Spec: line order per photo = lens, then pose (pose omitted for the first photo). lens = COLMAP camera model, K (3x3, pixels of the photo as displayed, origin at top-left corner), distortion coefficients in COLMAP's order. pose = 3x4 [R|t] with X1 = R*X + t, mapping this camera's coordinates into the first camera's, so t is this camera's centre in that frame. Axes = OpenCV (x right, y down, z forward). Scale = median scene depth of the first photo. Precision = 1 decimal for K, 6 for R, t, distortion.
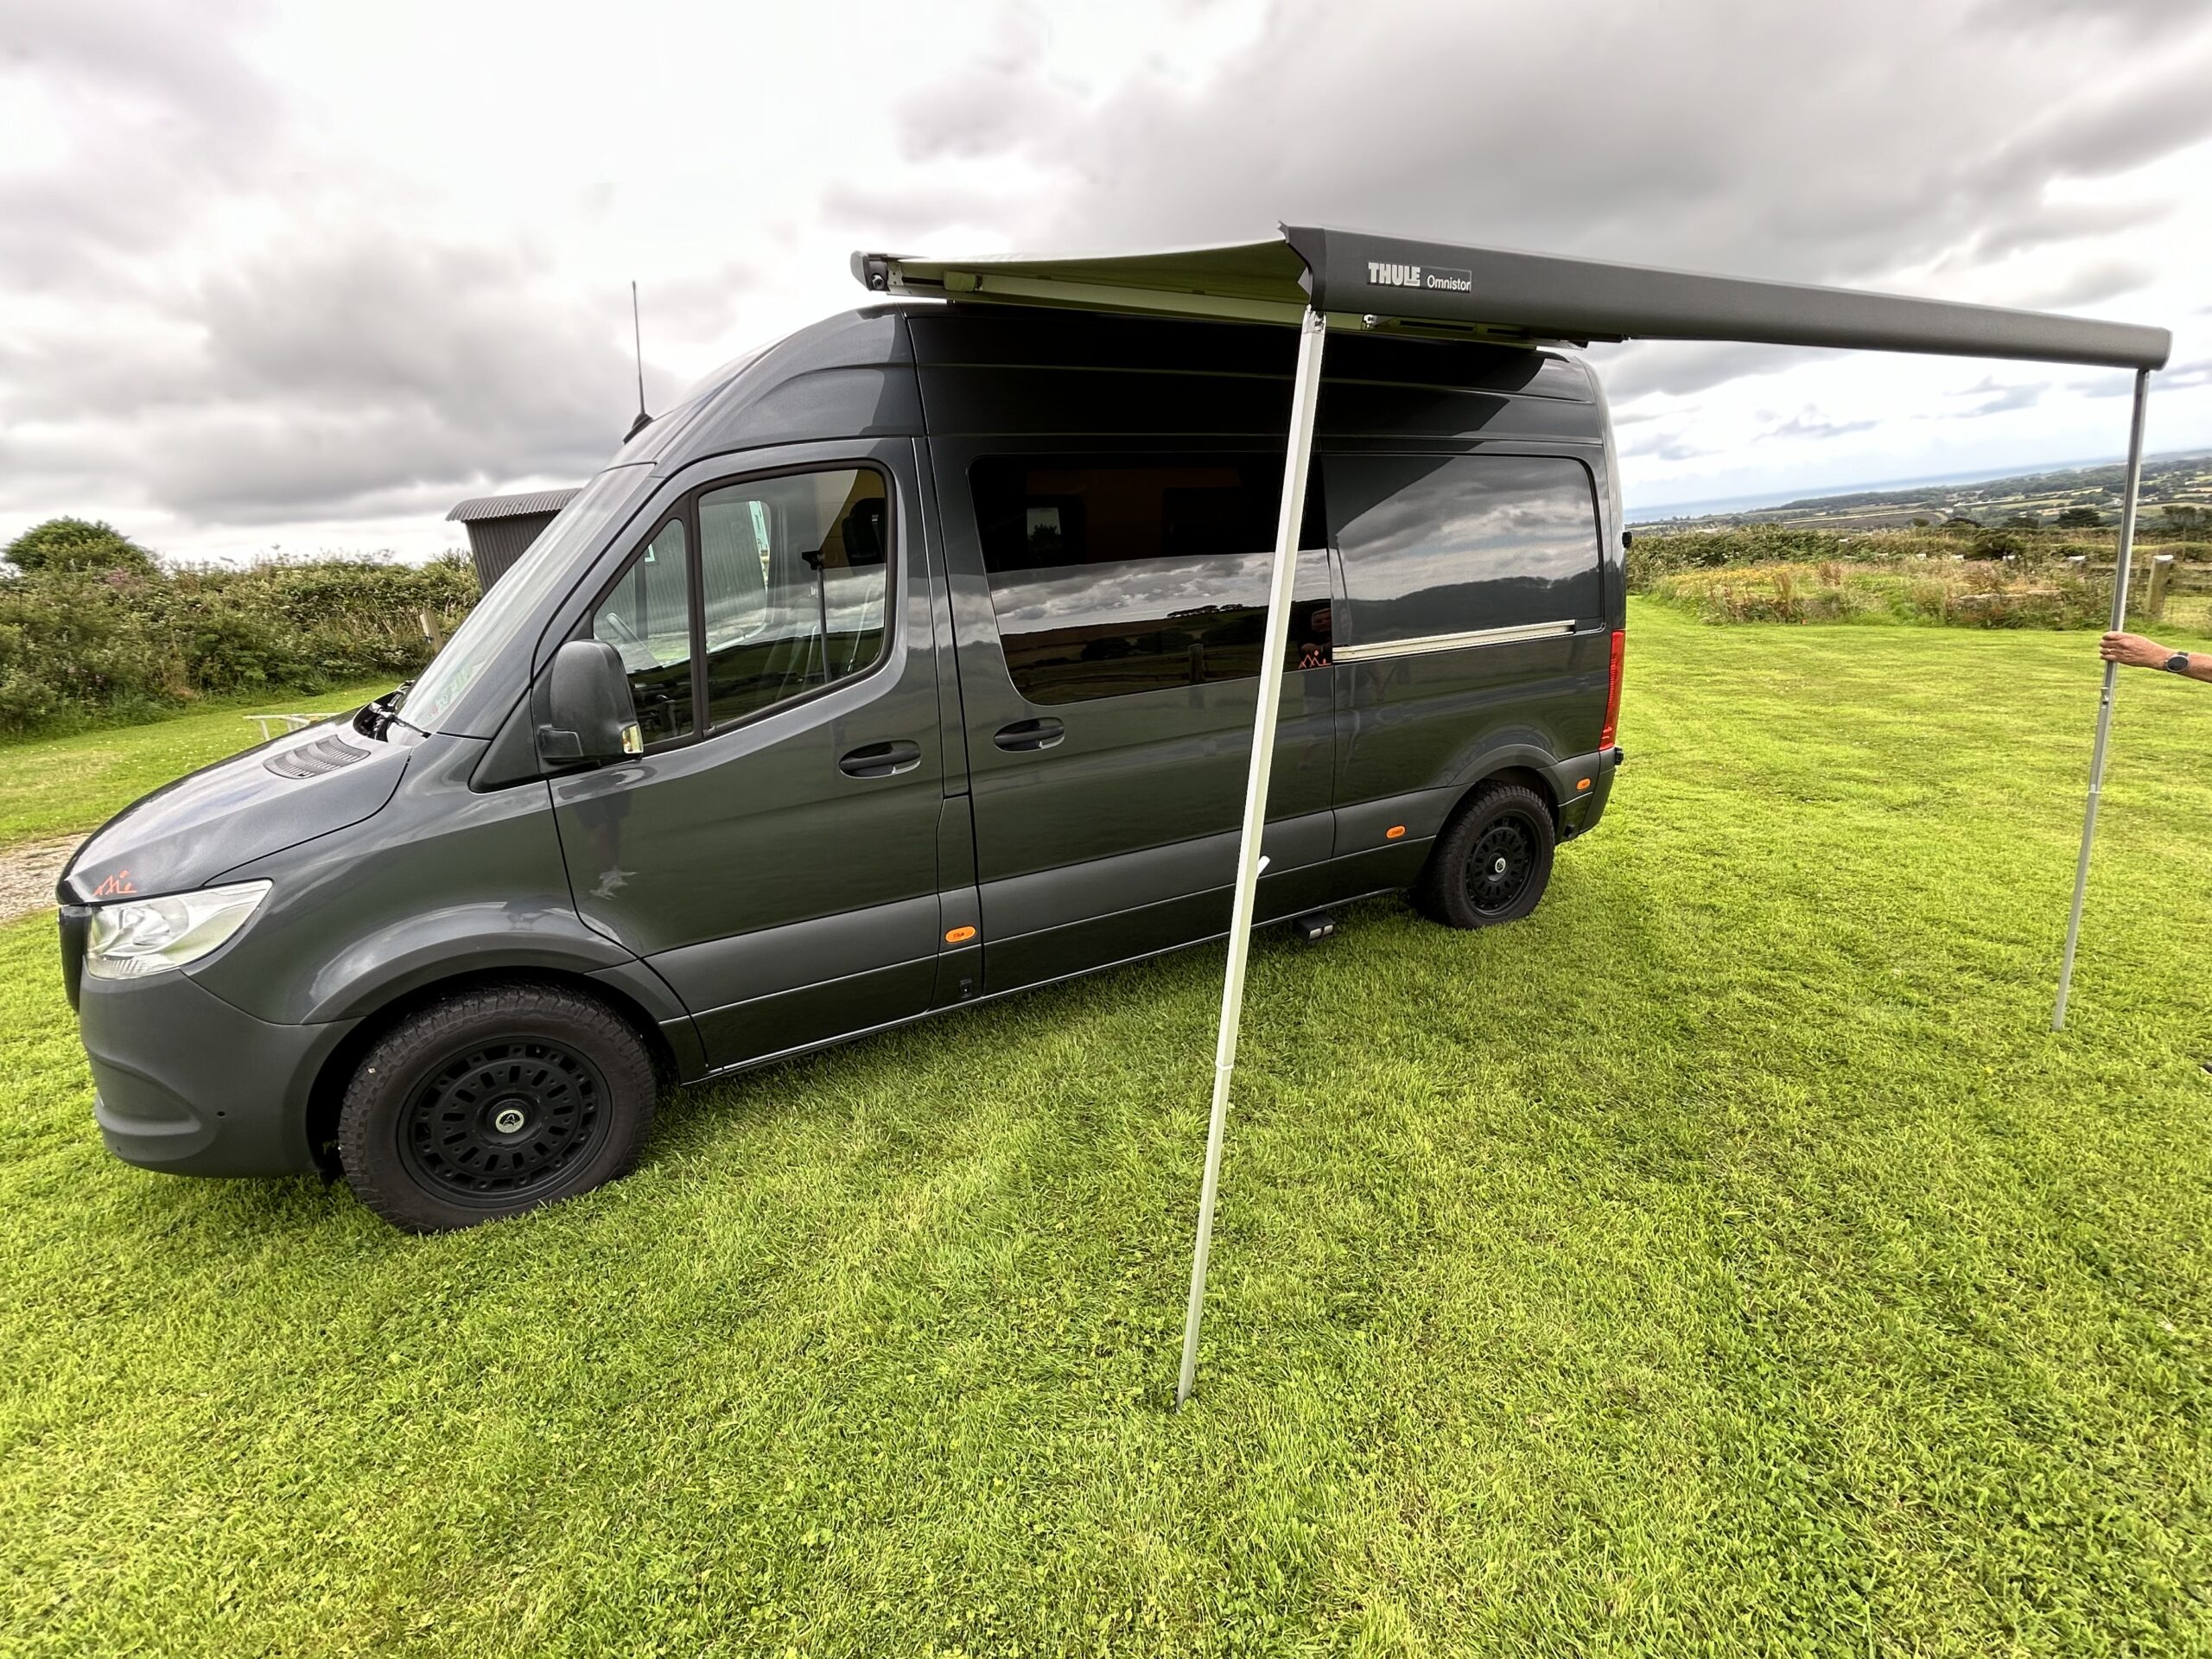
lens RADIAL K [[970.4, 0, 1105.9], [0, 970.4, 829.6], [0, 0, 1]] dist [0.002601, 0.000016]
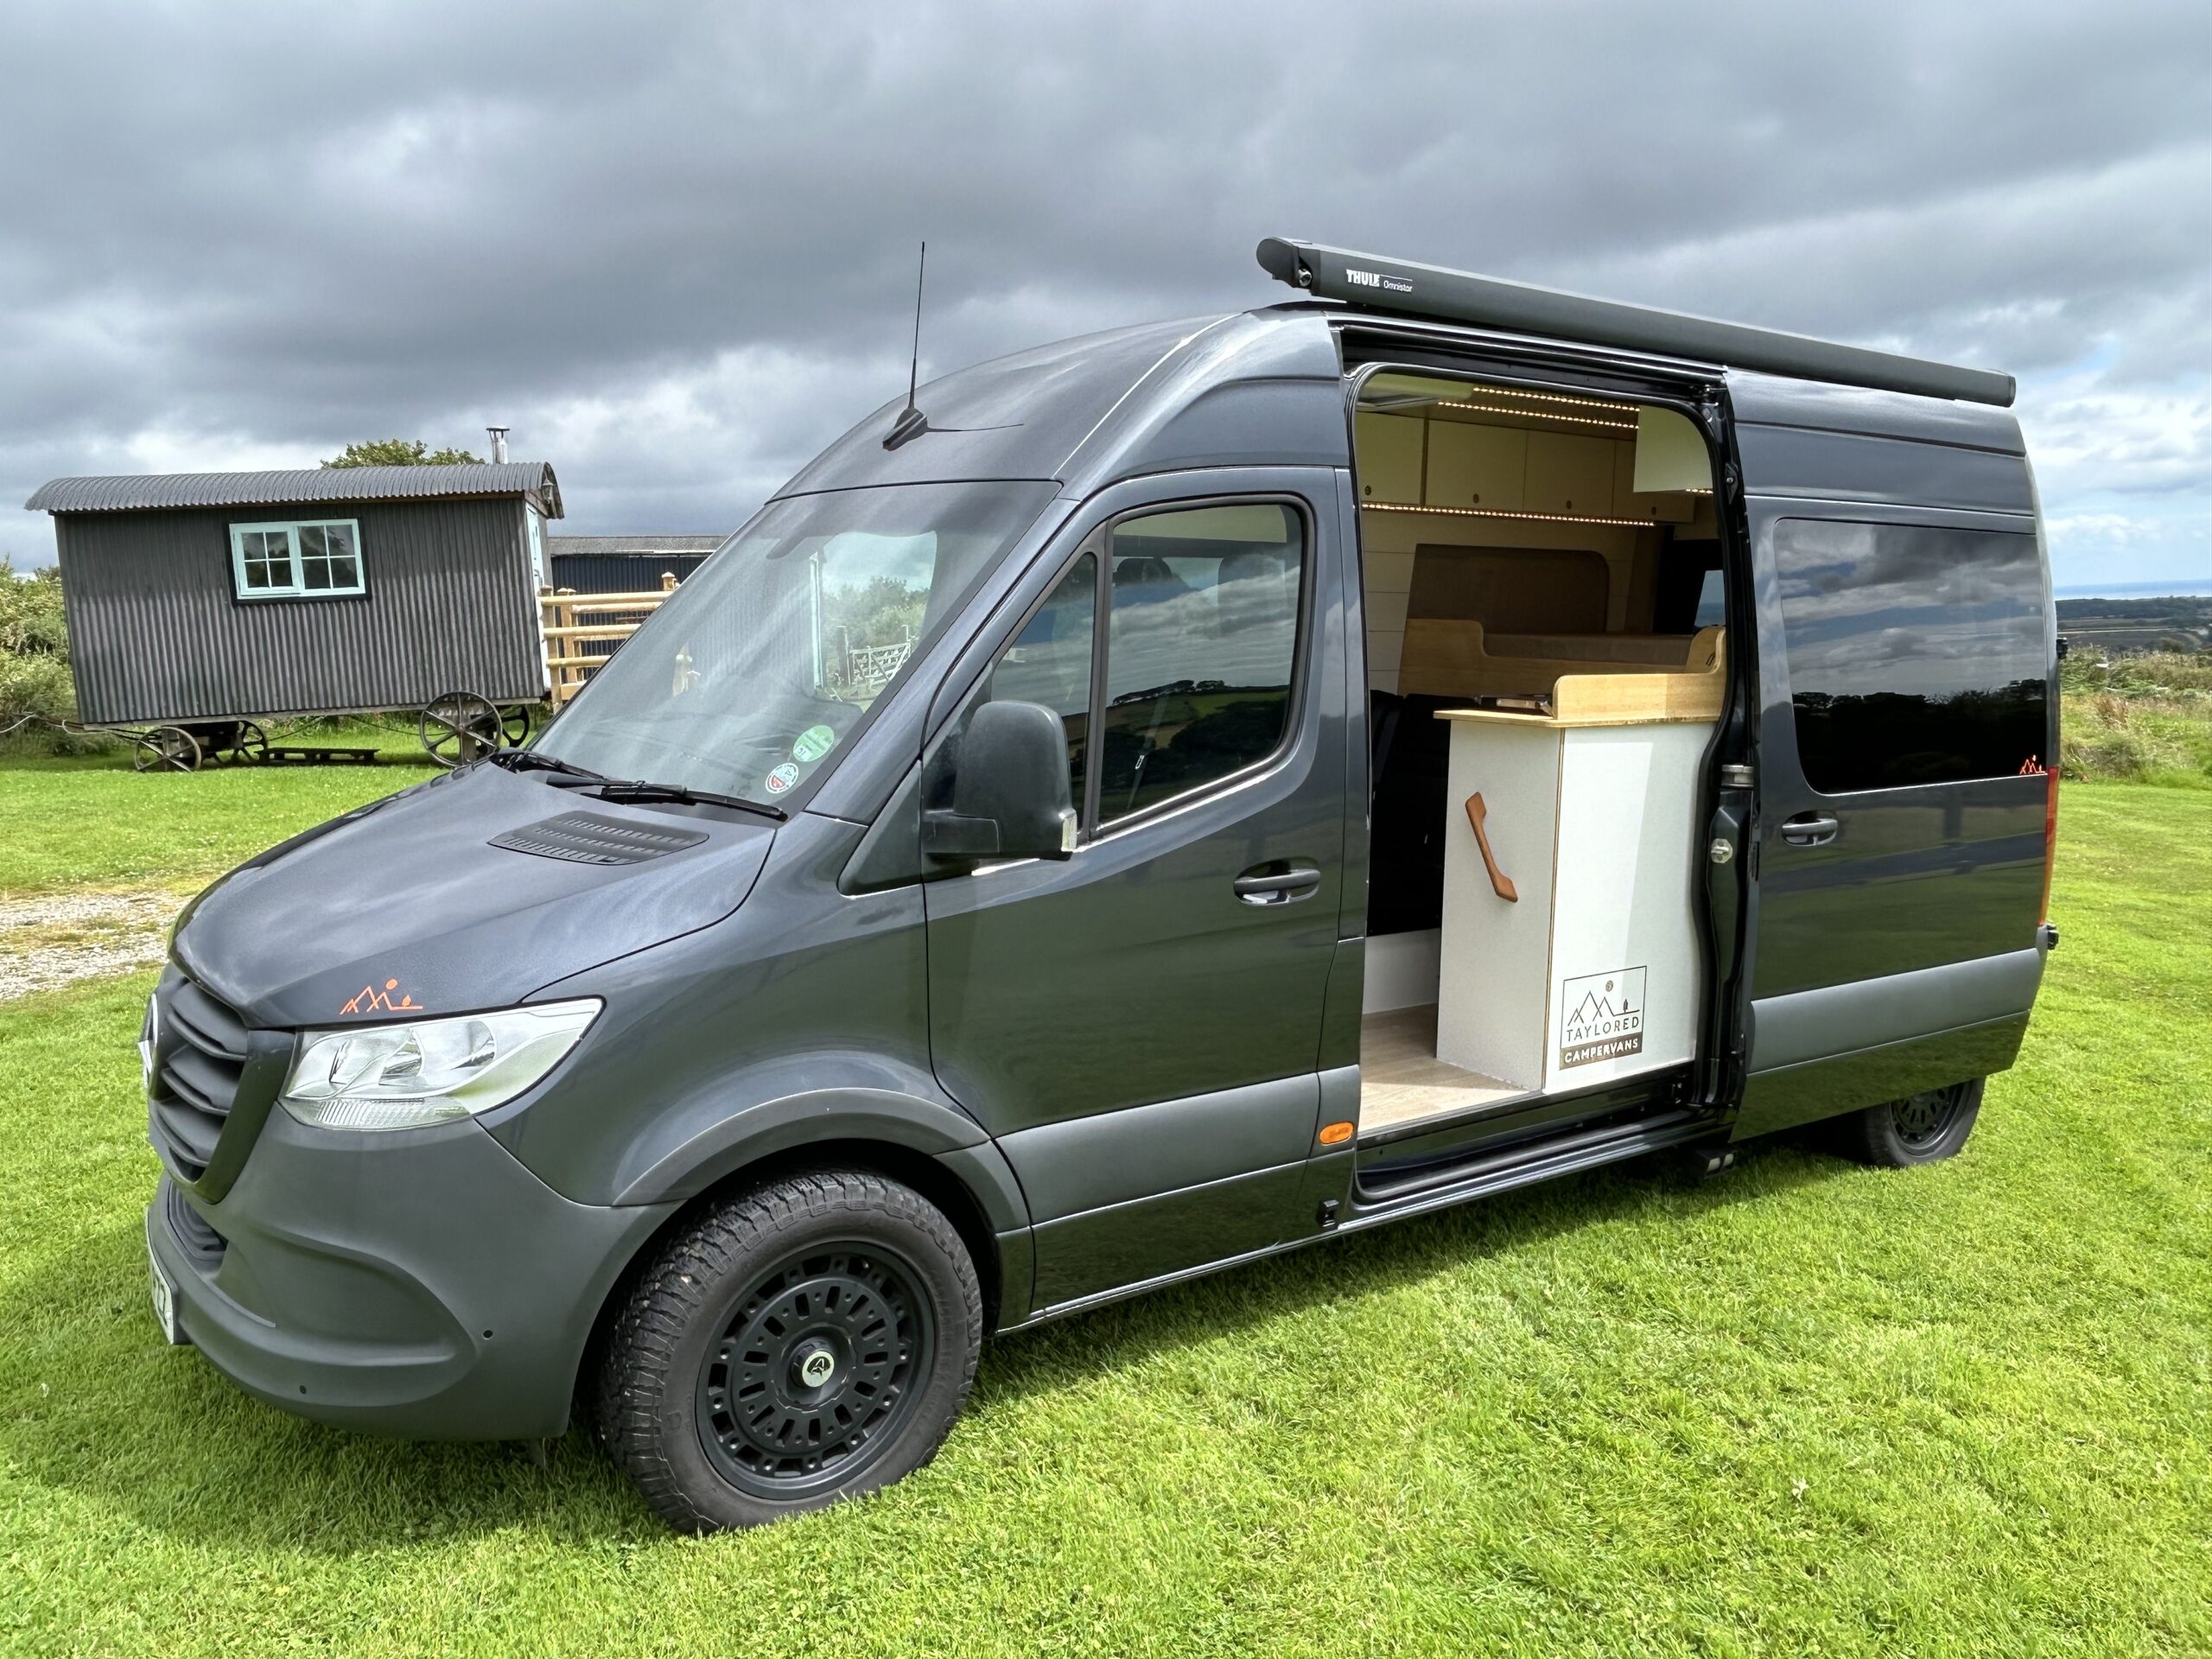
lens RADIAL K [[1610.3, 0, 1104.5], [0, 1610.3, 829.7], [0, 0, 1]] dist [-0.007255, -0.004985]
pose [[0.994101, 0.043987, 0.099142, -0.530448], [-0.028623, 0.988062, -0.151372, 0.085251], [-0.104617, 0.147642, 0.983492, -0.211642]]
